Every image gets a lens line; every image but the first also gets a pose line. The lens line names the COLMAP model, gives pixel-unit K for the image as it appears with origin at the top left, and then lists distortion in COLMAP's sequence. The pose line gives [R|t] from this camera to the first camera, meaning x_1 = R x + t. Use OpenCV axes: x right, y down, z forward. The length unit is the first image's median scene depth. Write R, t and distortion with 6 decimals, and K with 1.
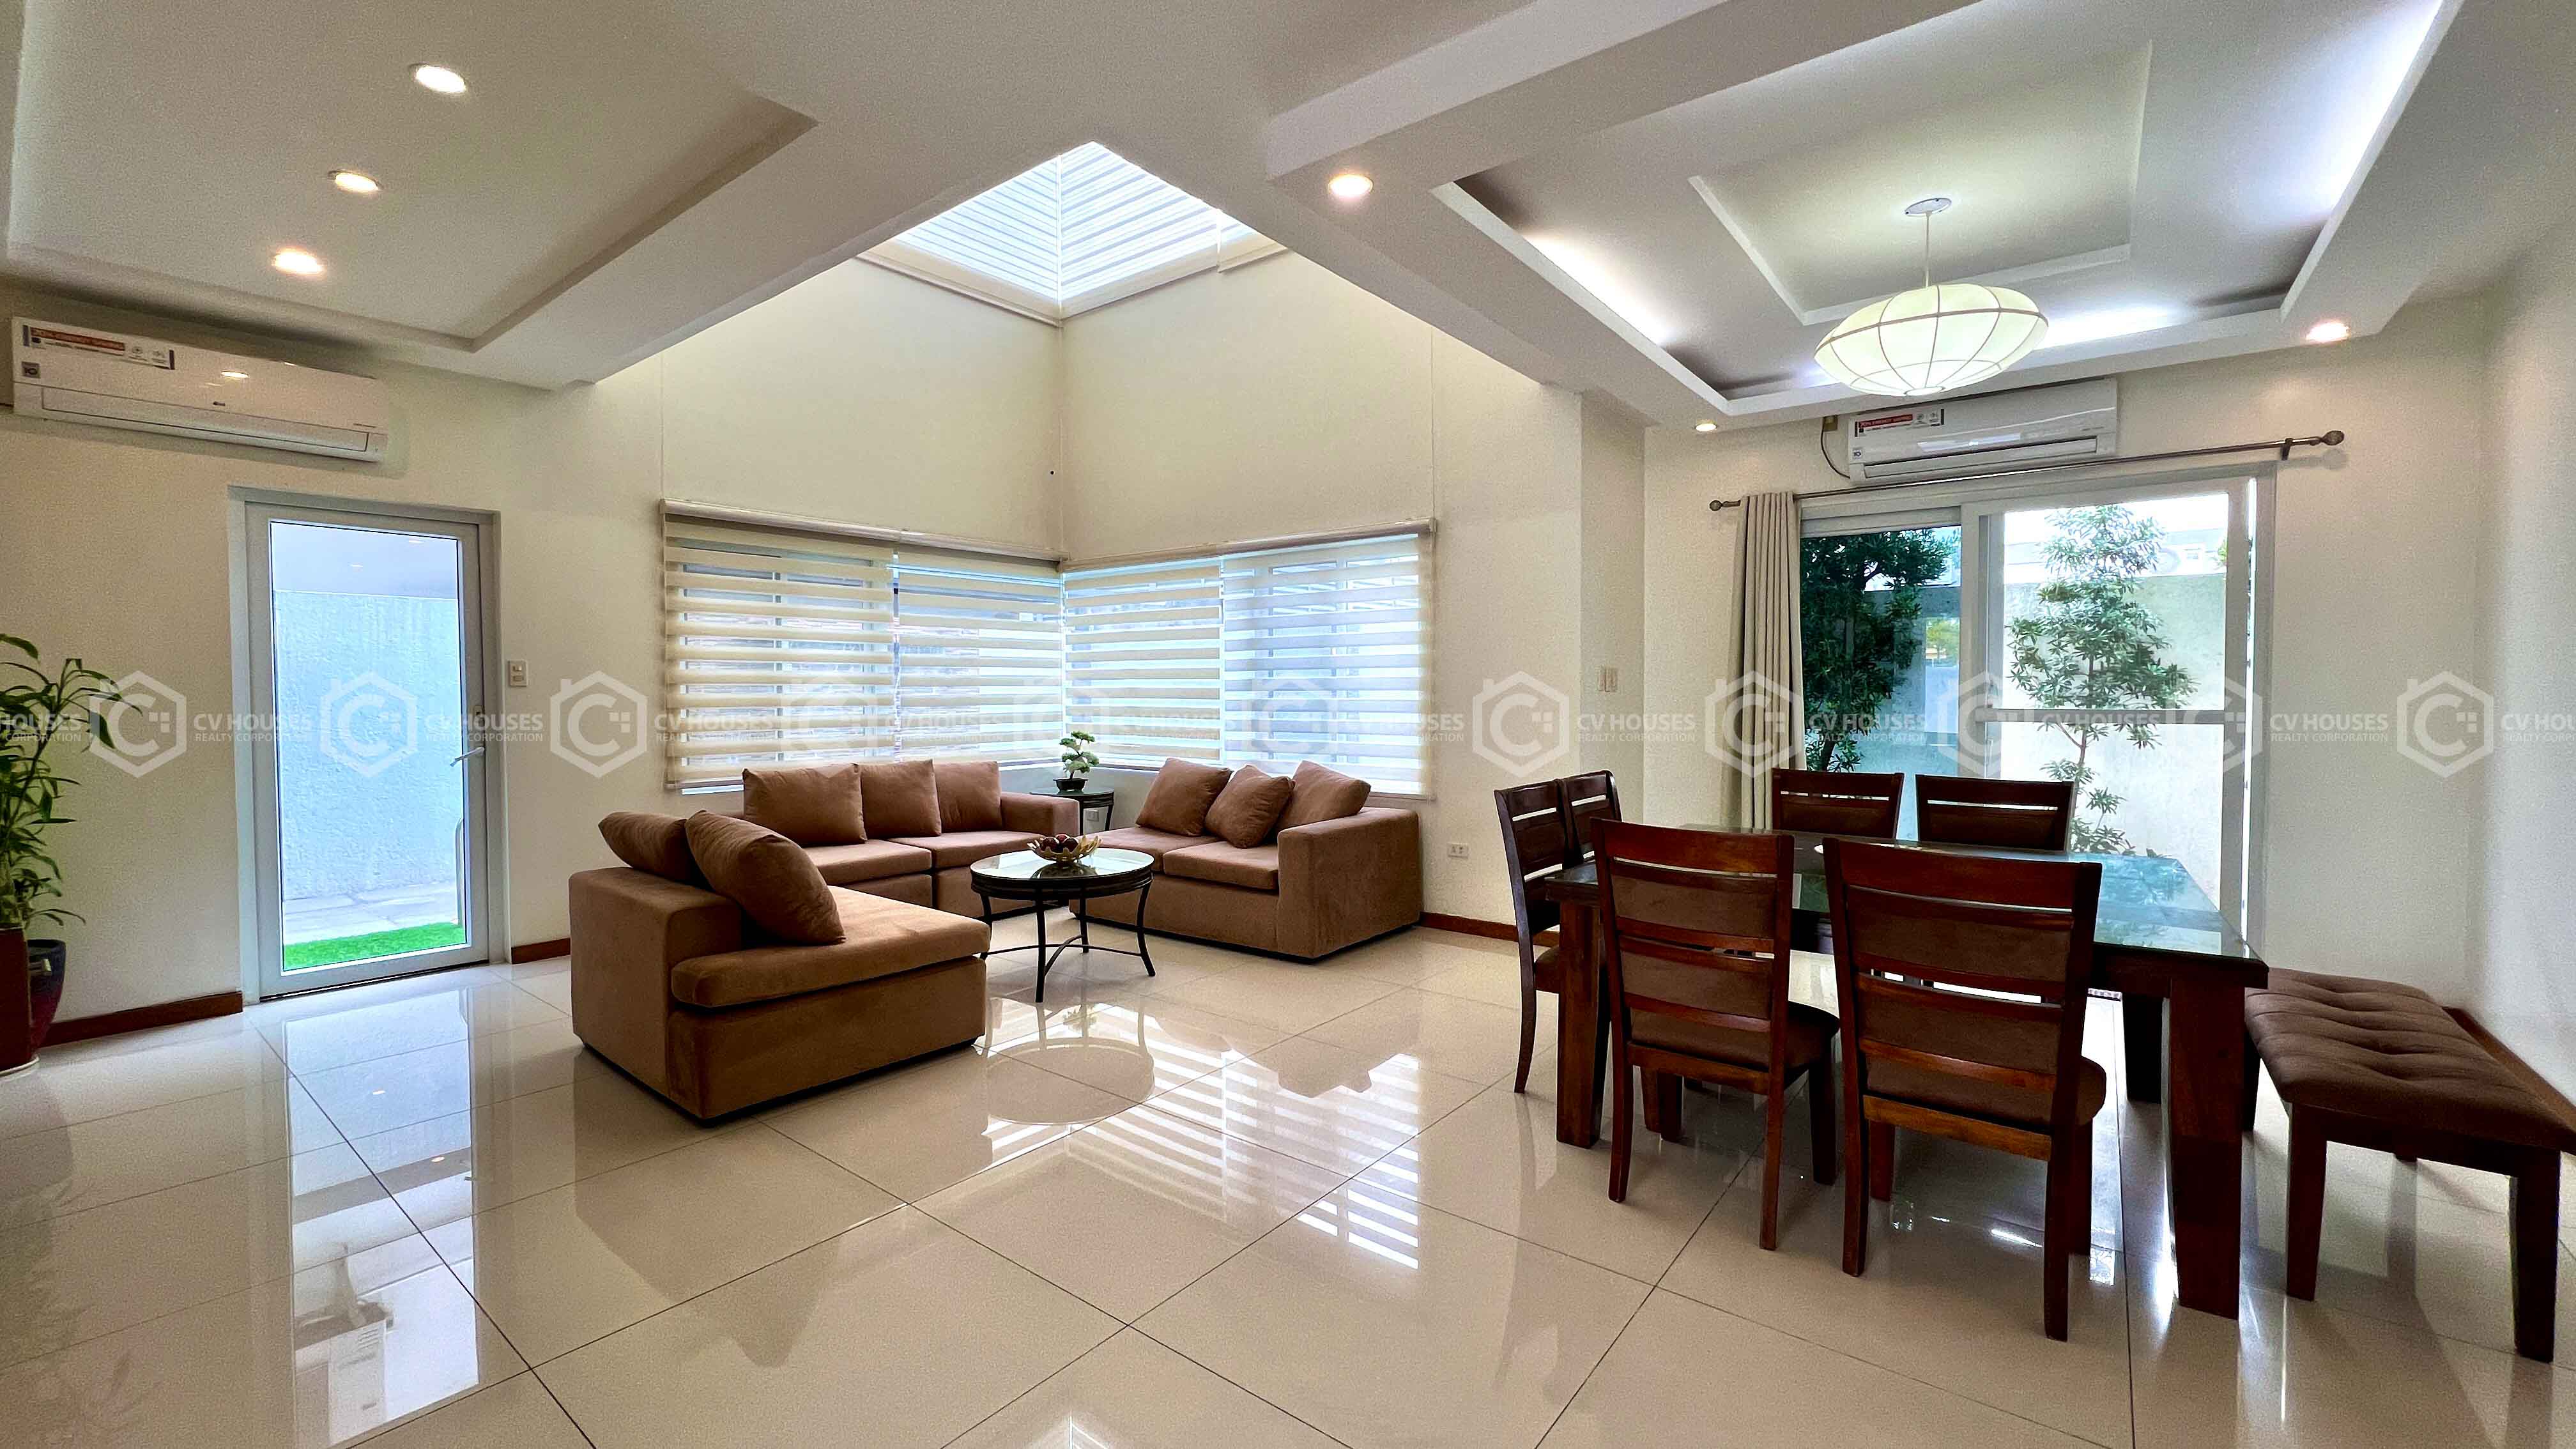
lens RADIAL K [[1030.6, 0, 1282.8], [0, 1030.6, 715.2], [0, 0, 1]] dist [0.002208, -0.000013]
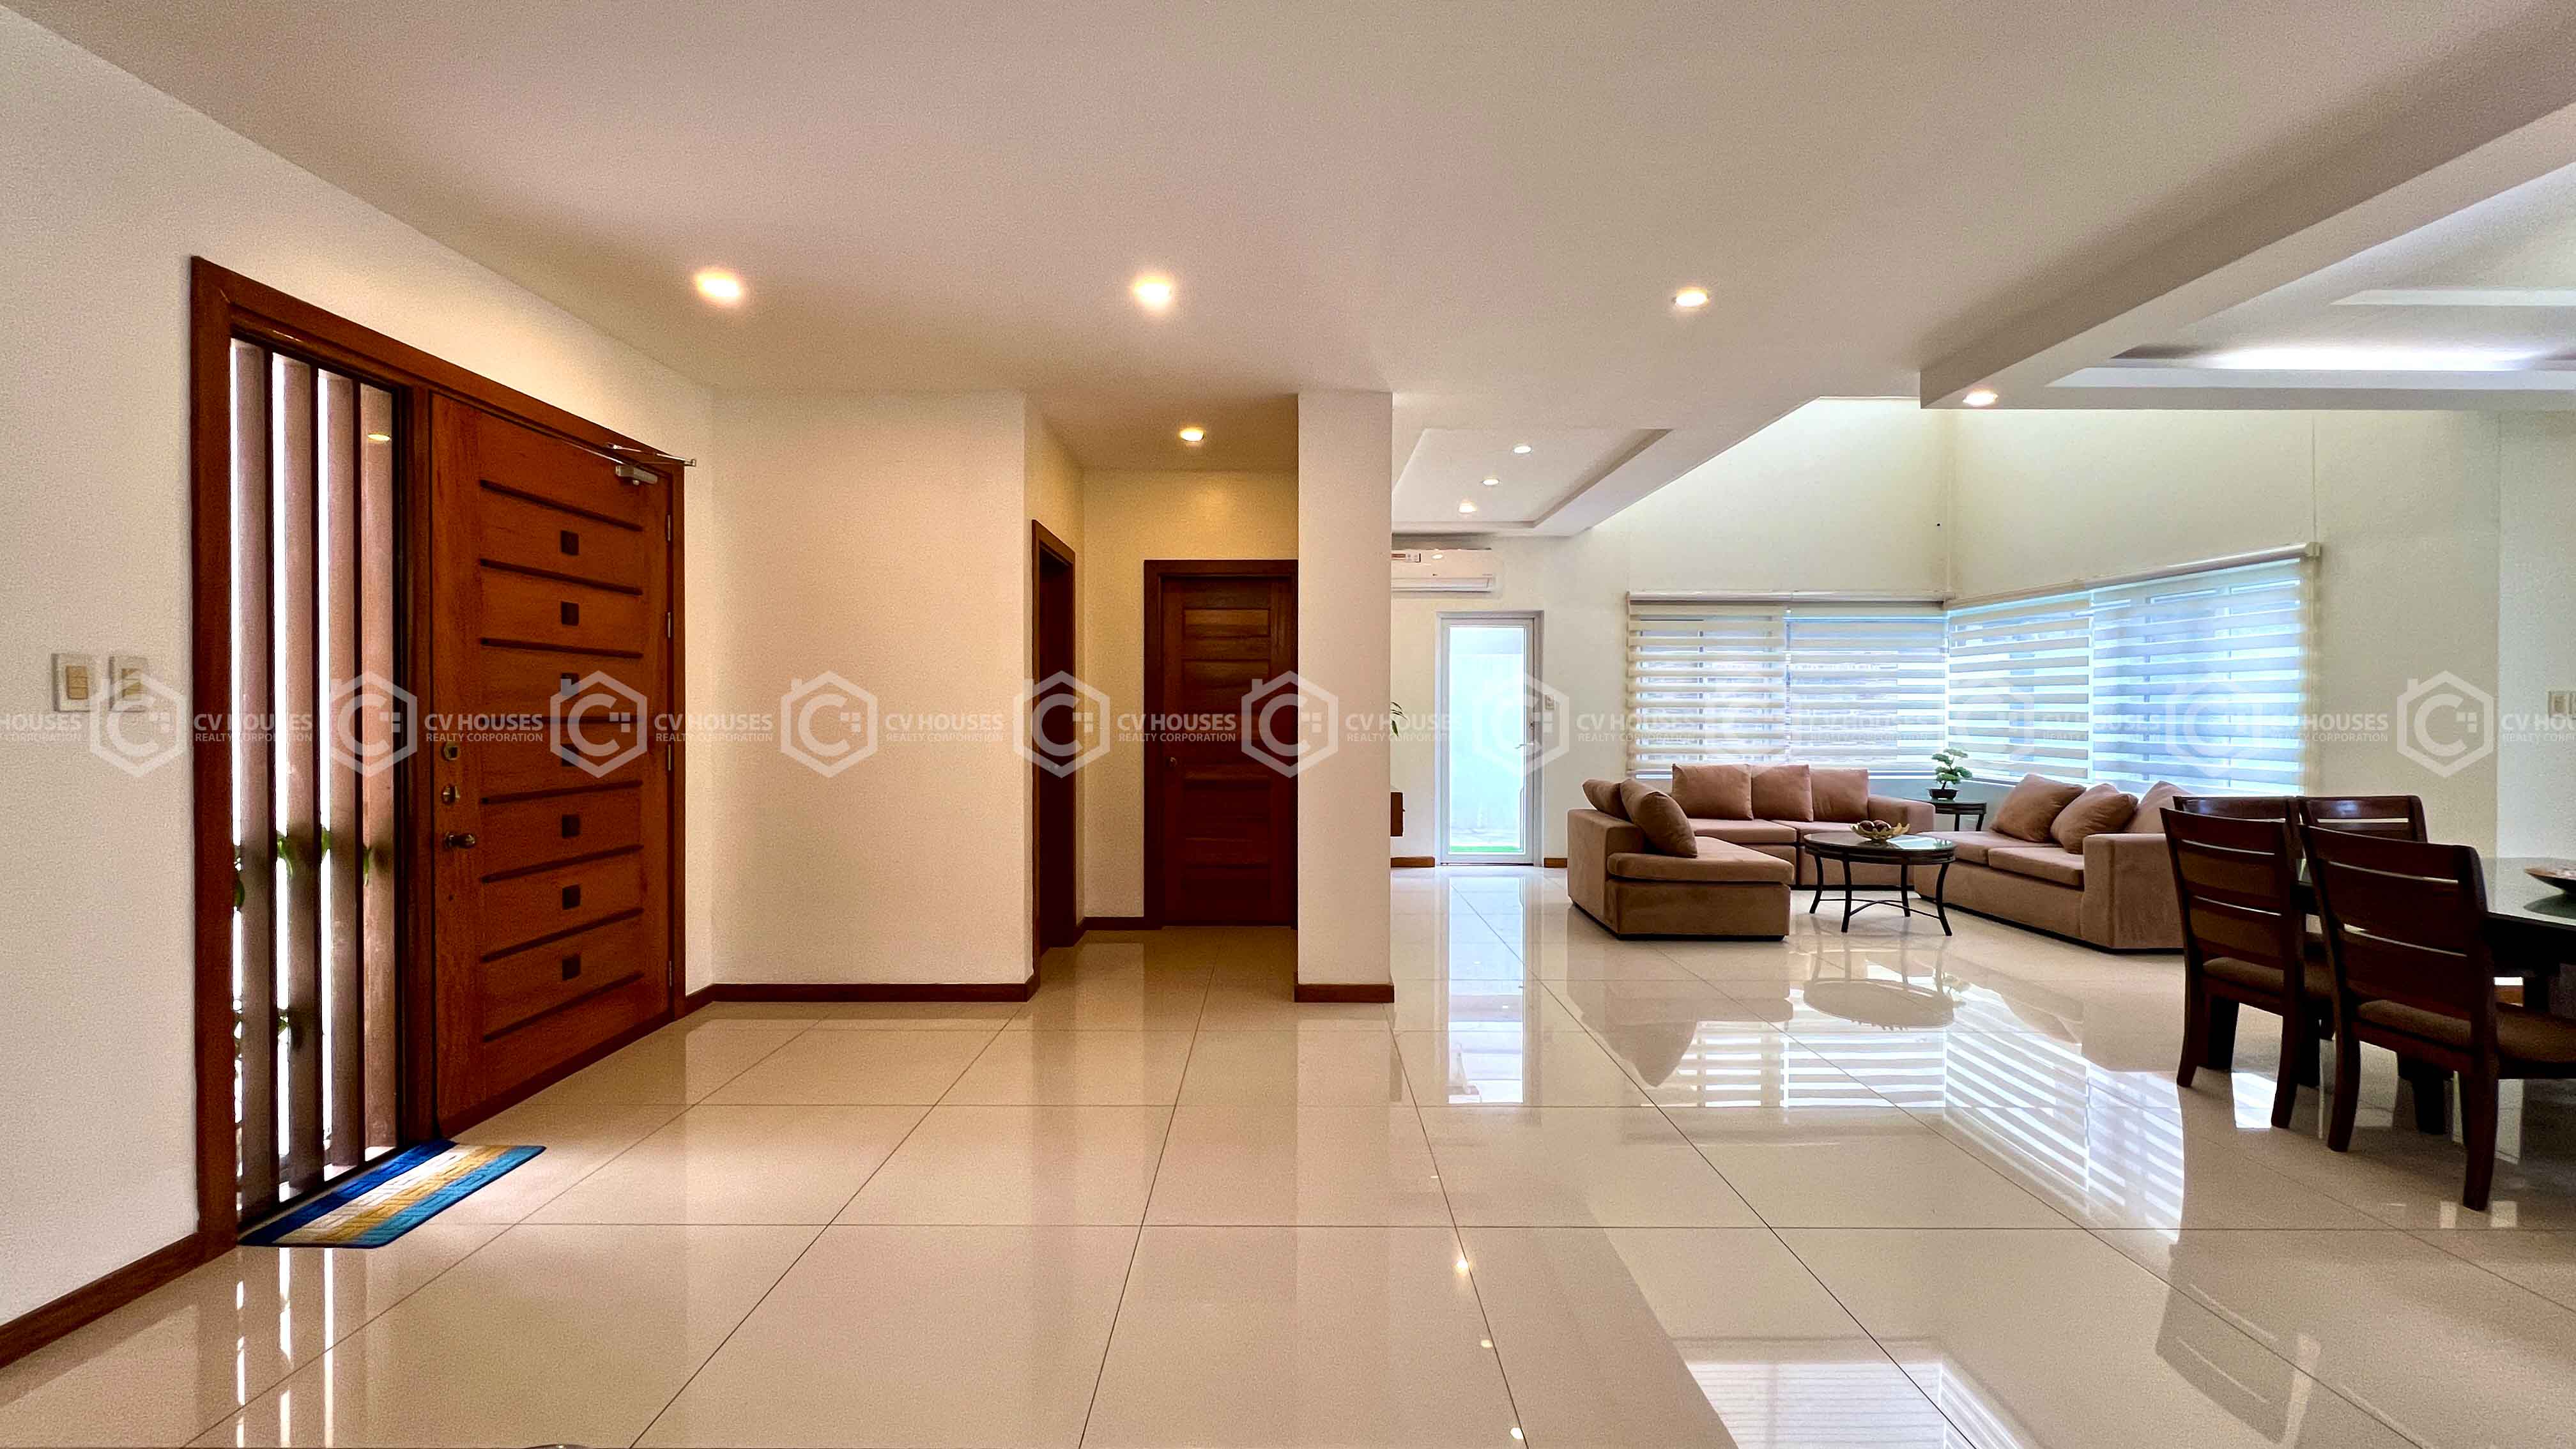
lens RADIAL K [[1034.1, 0, 1288.0], [0, 1034.1, 724.5], [0, 0, 1]] dist [0.000167, 0.000004]
pose [[0.623408, 0.015200, -0.781749, 0.310087], [-0.022561, 0.999744, 0.001447, 0.004805], [0.781571, 0.016735, 0.623591, -0.387483]]
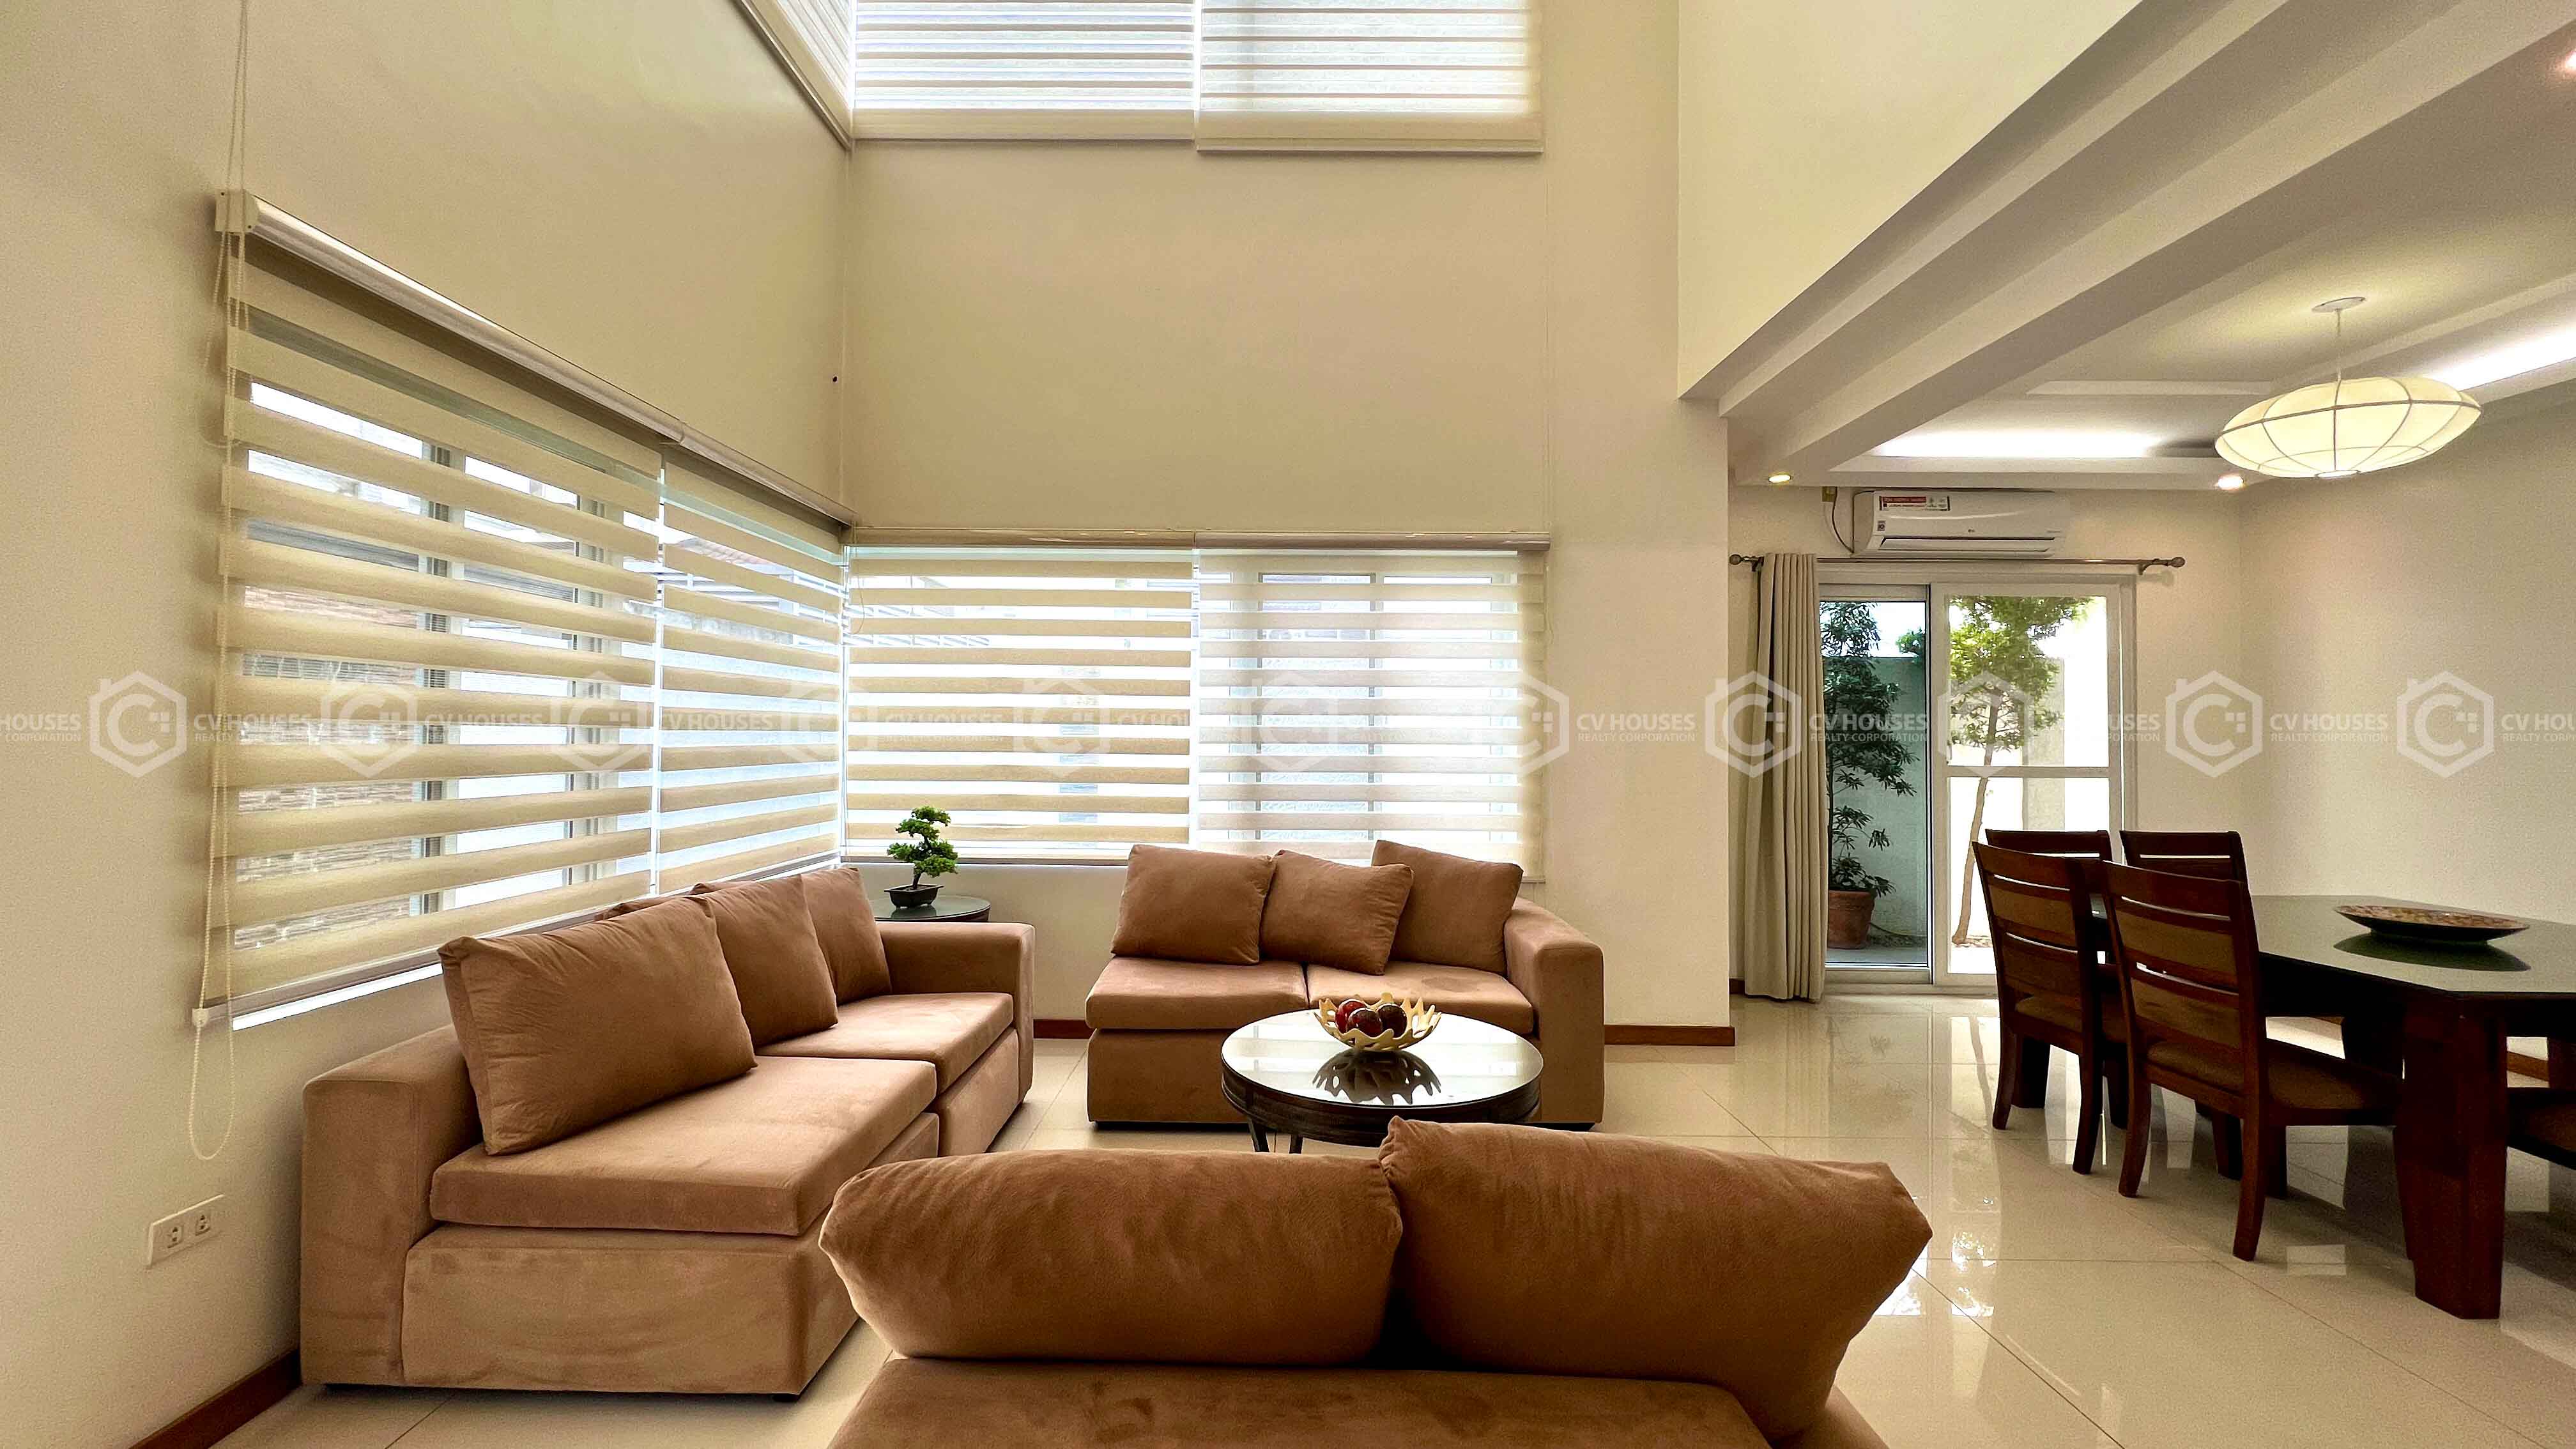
lens RADIAL K [[1030.6, 0, 1282.8], [0, 1030.6, 715.2], [0, 0, 1]] dist [0.002208, -0.000013]
pose [[0.786407, 0.021093, 0.617348, -0.521120], [0.003862, 0.999229, -0.039060, -0.017316], [-0.617696, 0.033101, 0.785720, 0.494737]]
